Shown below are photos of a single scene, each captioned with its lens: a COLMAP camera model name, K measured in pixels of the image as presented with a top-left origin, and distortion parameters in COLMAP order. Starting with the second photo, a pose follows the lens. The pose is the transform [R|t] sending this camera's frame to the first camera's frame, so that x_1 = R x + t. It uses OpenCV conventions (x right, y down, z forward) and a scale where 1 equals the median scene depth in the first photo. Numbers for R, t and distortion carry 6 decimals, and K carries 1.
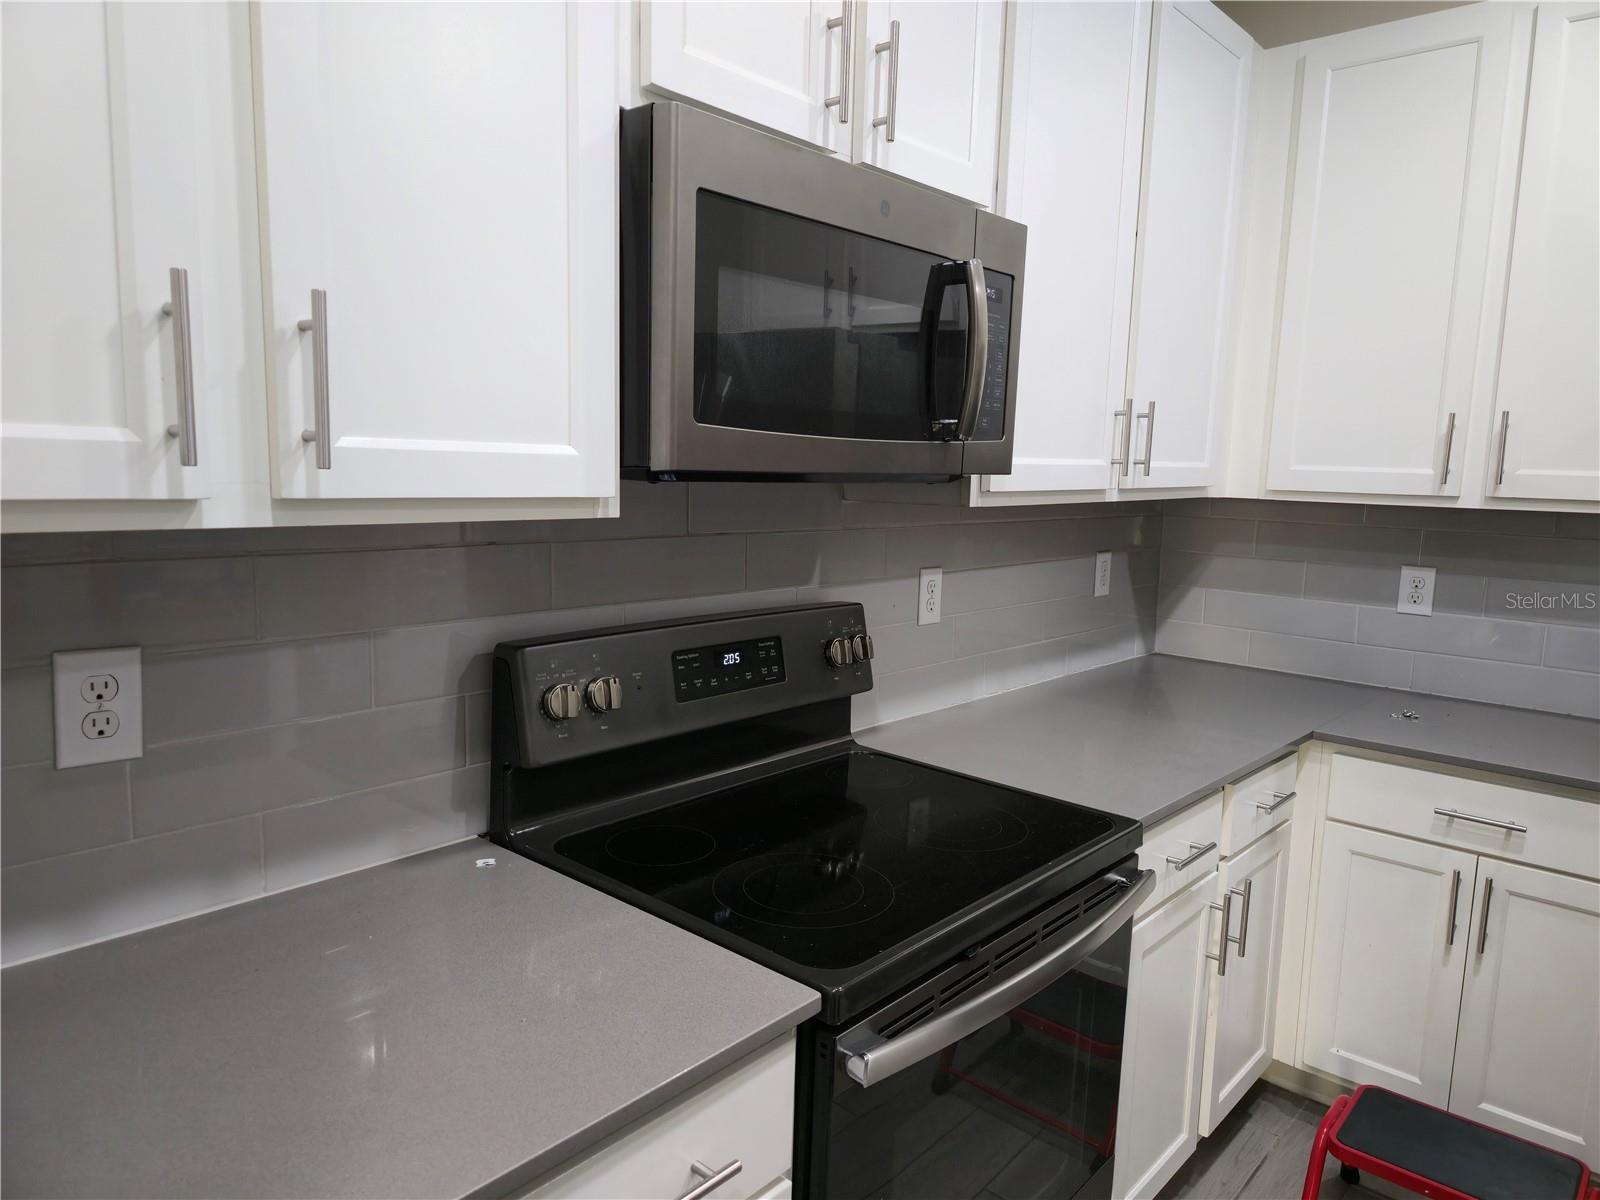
lens RADIAL K [[1056.3, 0, 806.5], [0, 1056.3, 599.9], [0, 0, 1]] dist [0.066102, -0.061634]
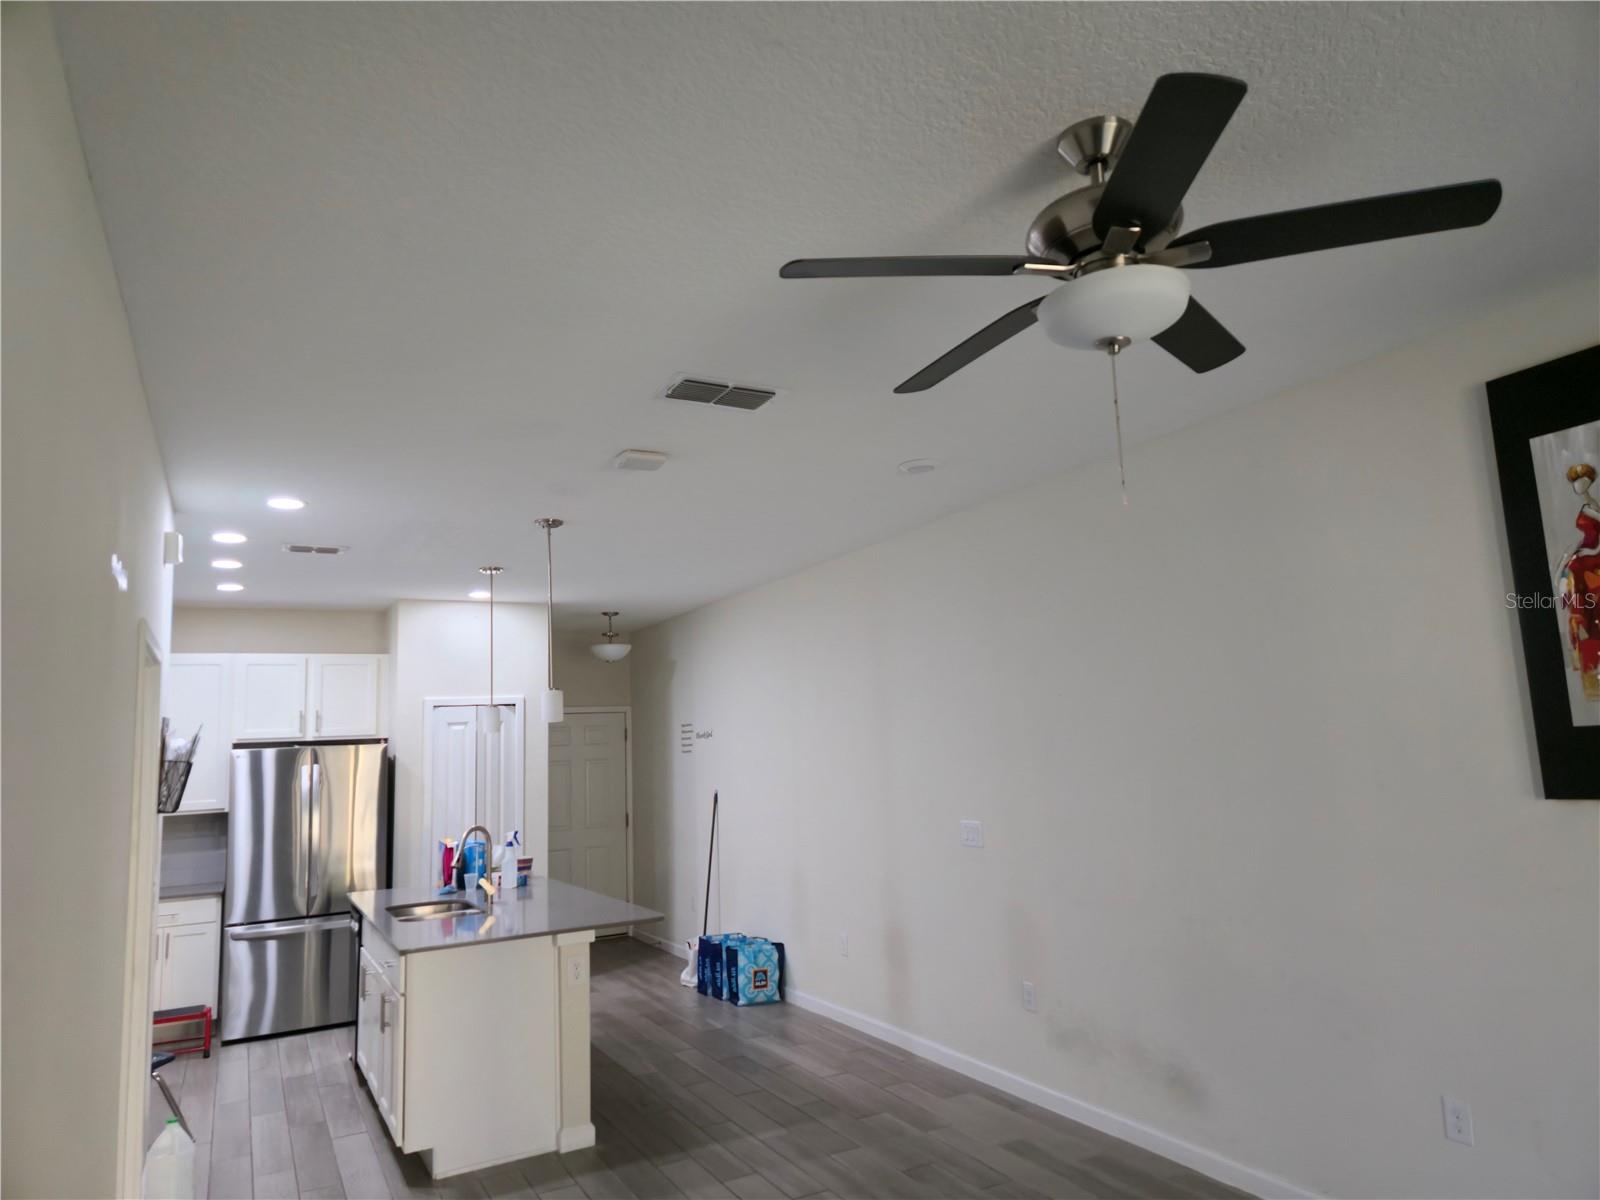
lens RADIAL K [[1056.3, 0, 830.2], [0, 1056.3, 594.6], [0, 0, 1]] dist [0.066102, -0.061634]
pose [[0.341781, 0.091310, 0.935333, -1.853630], [0.177400, 0.971107, -0.159626, 0.147923], [-0.922884, 0.220486, 0.315707, -2.138637]]
